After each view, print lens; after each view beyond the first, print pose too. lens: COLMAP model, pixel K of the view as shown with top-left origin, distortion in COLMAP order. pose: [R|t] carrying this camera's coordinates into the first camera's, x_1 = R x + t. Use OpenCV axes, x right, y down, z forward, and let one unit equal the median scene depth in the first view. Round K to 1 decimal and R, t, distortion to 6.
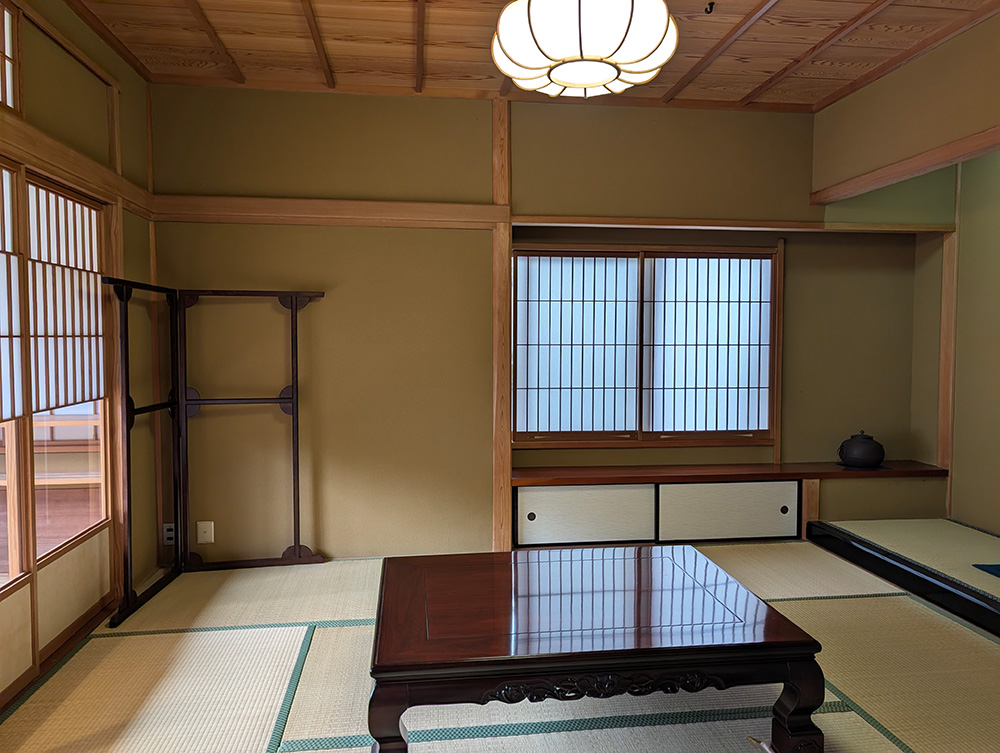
lens RADIAL K [[715.8, 0, 500.2], [0, 715.8, 372.4], [0, 0, 1]] dist [0.016105, -0.010697]
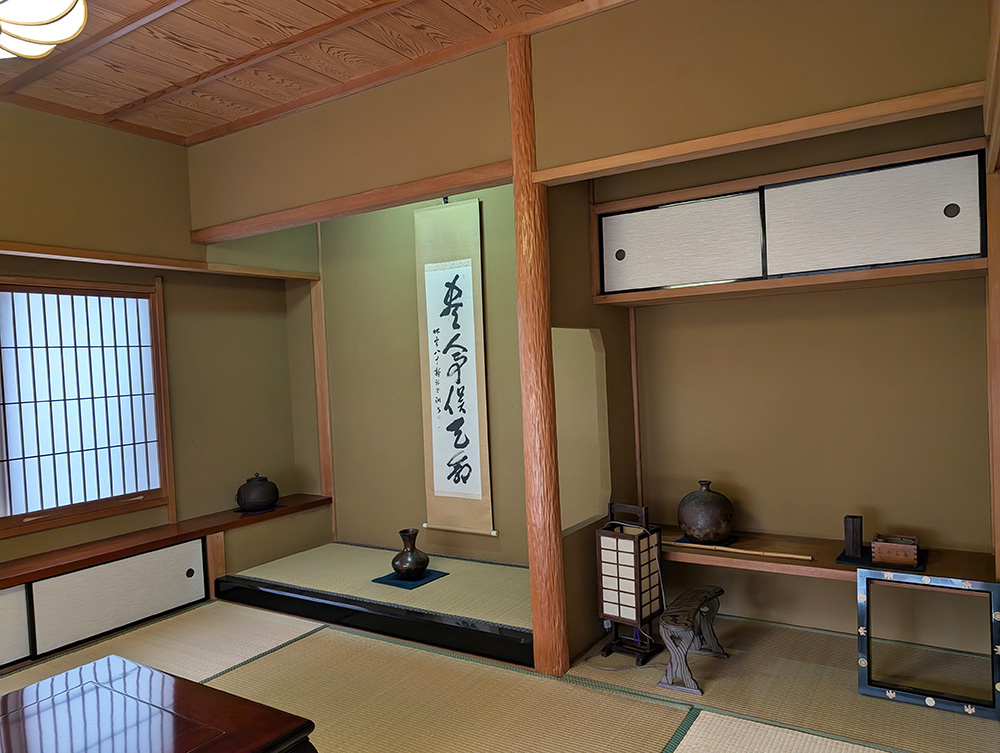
lens RADIAL K [[715.8, 0, 500.2], [0, 715.8, 381.2], [0, 0, 1]] dist [0.016105, -0.010697]
pose [[0.636995, -0.053648, 0.768999, -0.042150], [0.084863, 0.996392, -0.000784, -0.017390], [-0.766183, 0.065759, 0.639250, 0.098144]]
